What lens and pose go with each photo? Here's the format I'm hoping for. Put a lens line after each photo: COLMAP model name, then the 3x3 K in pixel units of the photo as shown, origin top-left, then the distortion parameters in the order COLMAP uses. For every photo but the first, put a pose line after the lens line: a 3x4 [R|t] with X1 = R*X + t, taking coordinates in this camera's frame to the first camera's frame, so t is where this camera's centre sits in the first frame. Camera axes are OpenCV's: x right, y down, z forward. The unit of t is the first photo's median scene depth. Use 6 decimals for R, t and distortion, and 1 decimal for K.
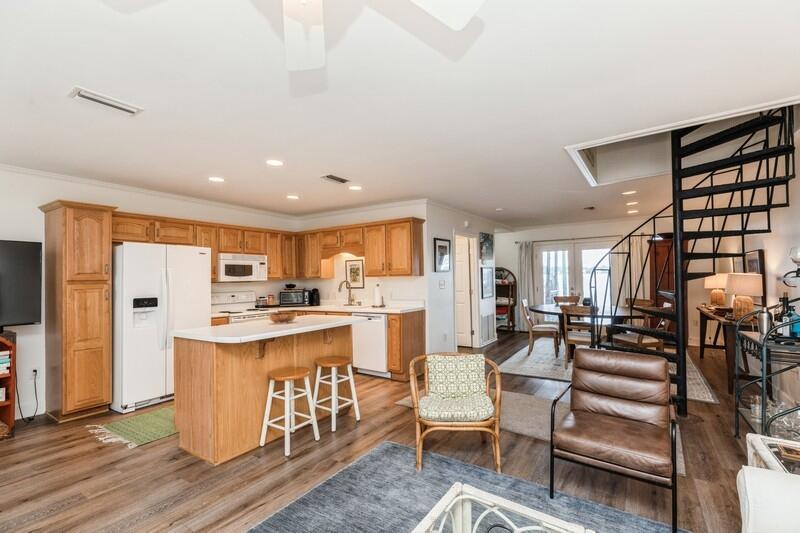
lens RADIAL K [[362.1, 0, 401.9], [0, 362.1, 269.5], [0, 0, 1]] dist [0.008227, -0.002730]
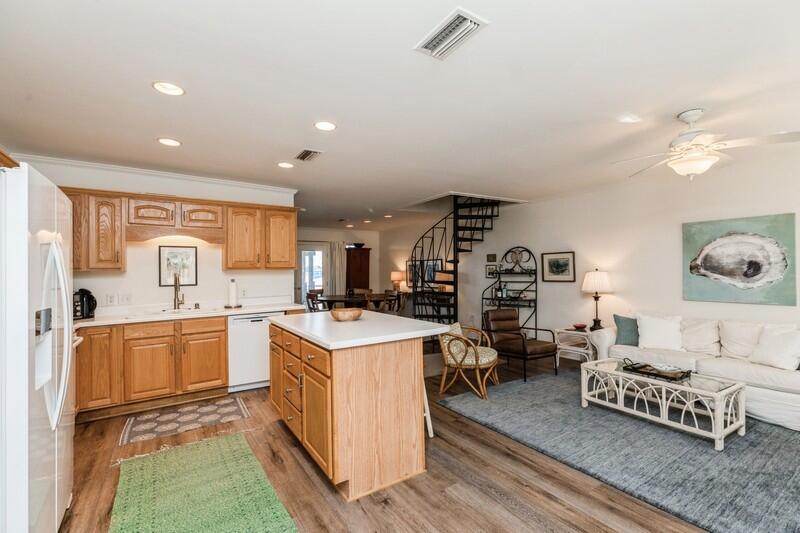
lens RADIAL K [[362.1, 0, 400.4], [0, 362.1, 267.7], [0, 0, 1]] dist [0.008227, -0.002730]
pose [[0.384315, 0.023015, 0.922915, -0.676349], [-0.018793, 0.999677, -0.017104, 0.022133], [-0.923011, -0.010771, 0.384623, 0.348784]]
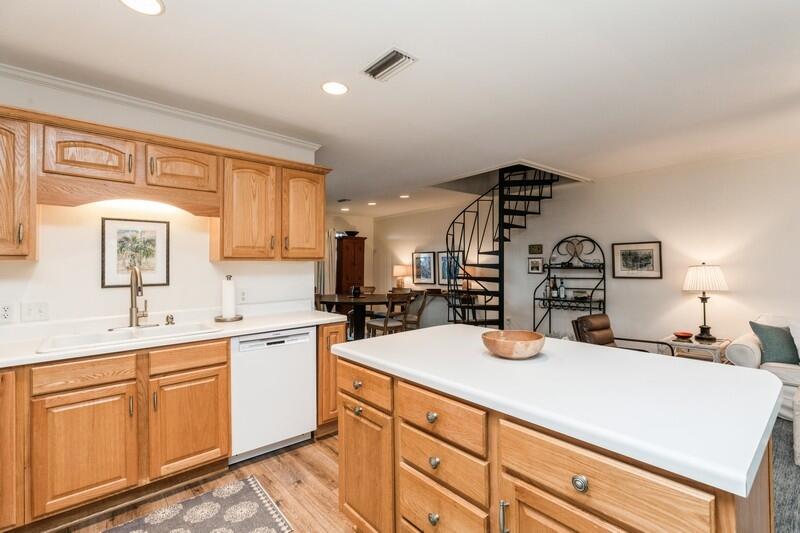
lens RADIAL K [[362.1, 0, 400.8], [0, 362.1, 262.7], [0, 0, 1]] dist [0.008227, -0.002730]
pose [[0.261989, 0.023848, 0.964776, -0.499898], [-0.022004, 0.999582, -0.018733, 0.027759], [-0.964820, -0.016321, 0.262404, 0.641611]]
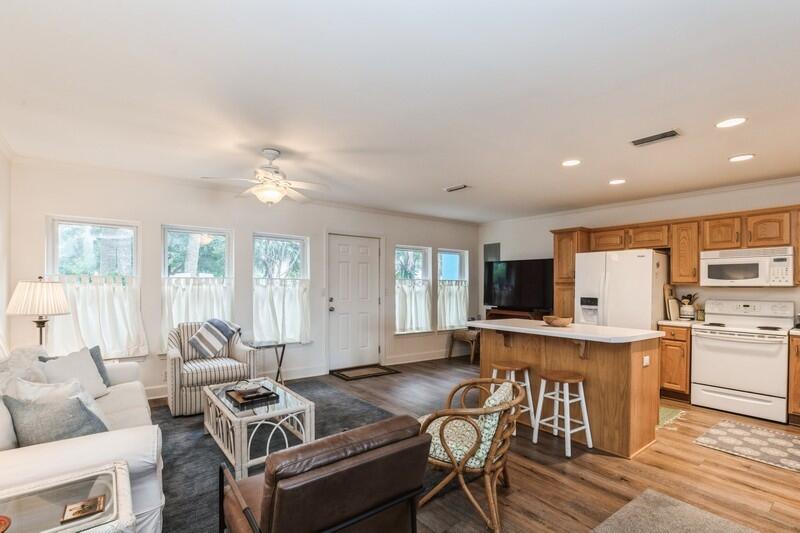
lens RADIAL K [[373.7, 0, 406.0], [0, 373.7, 285.1], [0, 0, 1]] dist [-0.004844, 0.001732]
pose [[-0.294067, 0.010205, -0.955730, 0.489411], [0.018194, 0.999822, 0.005078, 0.014176], [0.955612, -0.015895, -0.294200, 0.568367]]
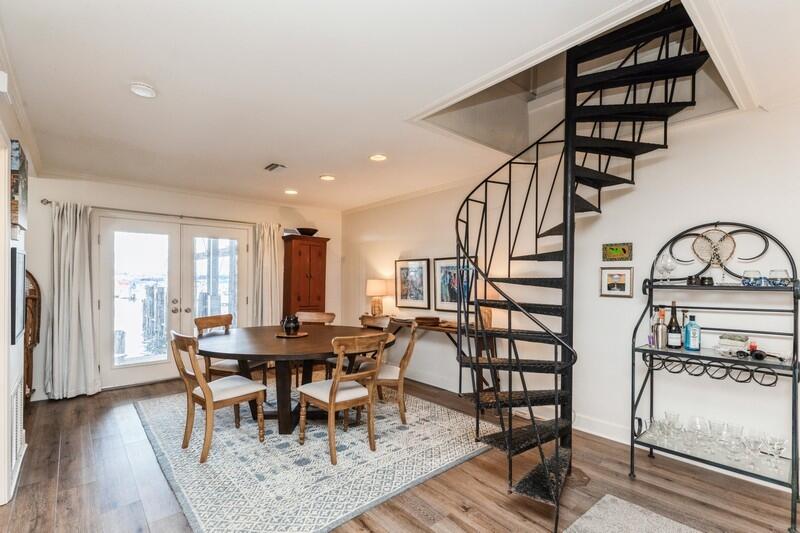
lens RADIAL K [[362.1, 0, 400.7], [0, 362.1, 279.9], [0, 0, 1]] dist [0.008227, -0.002730]
pose [[0.238624, 0.016449, 0.970973, -0.019077], [-0.028812, 0.999536, -0.009852, 0.020031], [-0.970685, -0.025625, 0.238987, 0.733673]]
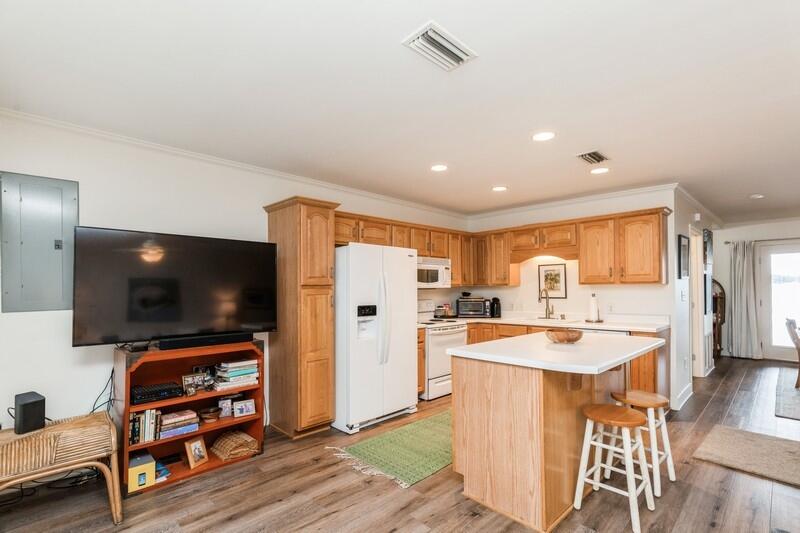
lens RADIAL K [[362.1, 0, 399.6], [0, 362.1, 285.5], [0, 0, 1]] dist [0.008227, -0.002730]
pose [[0.974964, 0.008705, -0.222193, -0.313152], [-0.004789, 0.999824, 0.018161, 0.009809], [0.222312, -0.016642, 0.974834, 0.111024]]
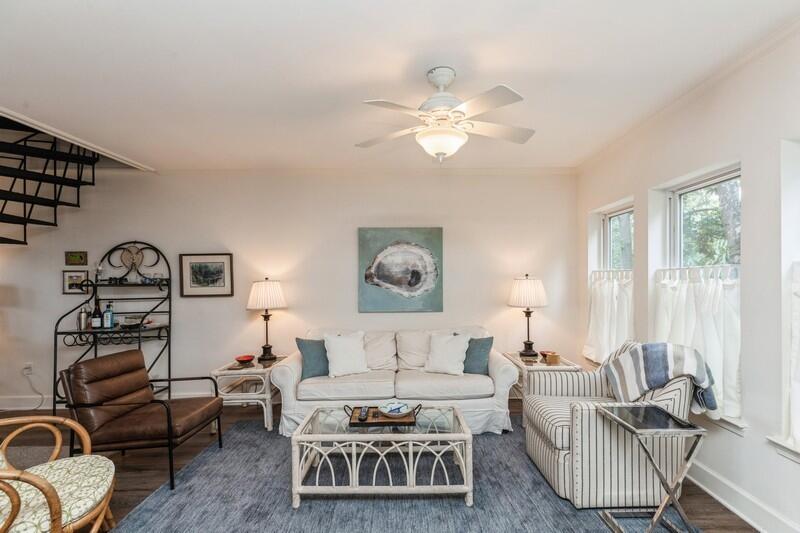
lens RADIAL K [[362.1, 0, 401.6], [0, 362.1, 277.6], [0, 0, 1]] dist [0.008227, -0.002730]
pose [[-0.572118, 0.021821, 0.819881, -0.338738], [0.000068, 0.999647, -0.026557, 0.018081], [-0.820171, -0.015138, -0.571918, 0.425951]]
